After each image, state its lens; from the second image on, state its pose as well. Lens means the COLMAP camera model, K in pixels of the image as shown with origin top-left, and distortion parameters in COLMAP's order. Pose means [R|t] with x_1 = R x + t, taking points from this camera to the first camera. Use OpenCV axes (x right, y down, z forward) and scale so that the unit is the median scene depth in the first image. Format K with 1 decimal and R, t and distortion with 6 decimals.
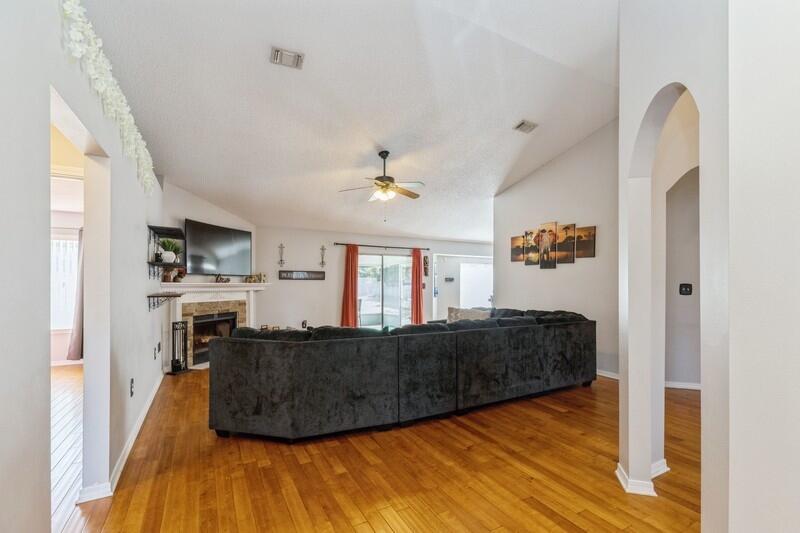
lens RADIAL K [[367.6, 0, 405.1], [0, 367.6, 284.8], [0, 0, 1]] dist [-0.000409, -0.000314]
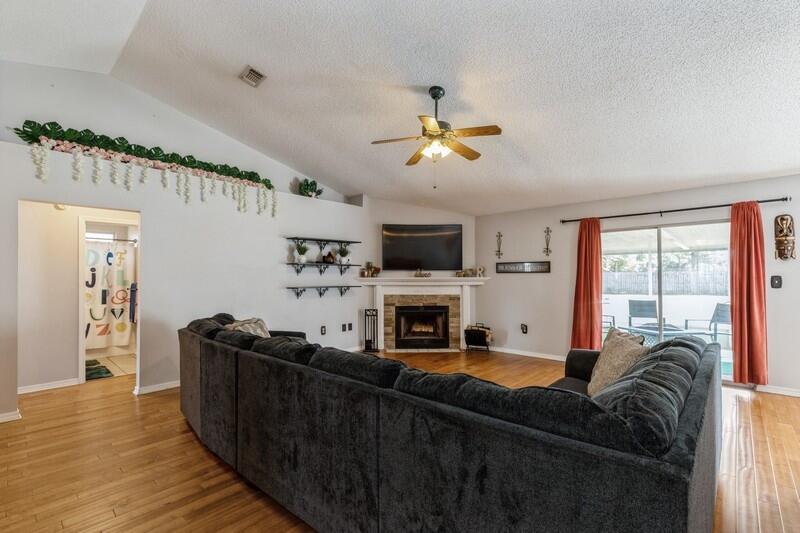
lens RADIAL K [[365.1, 0, 400.5], [0, 365.1, 272.3], [0, 0, 1]] dist [-0.000748, -0.000186]
pose [[0.315765, -0.016698, -0.948690, 0.408205], [0.000067, 0.999846, -0.017576, -0.001353], [0.948837, 0.005486, 0.315718, 0.509293]]
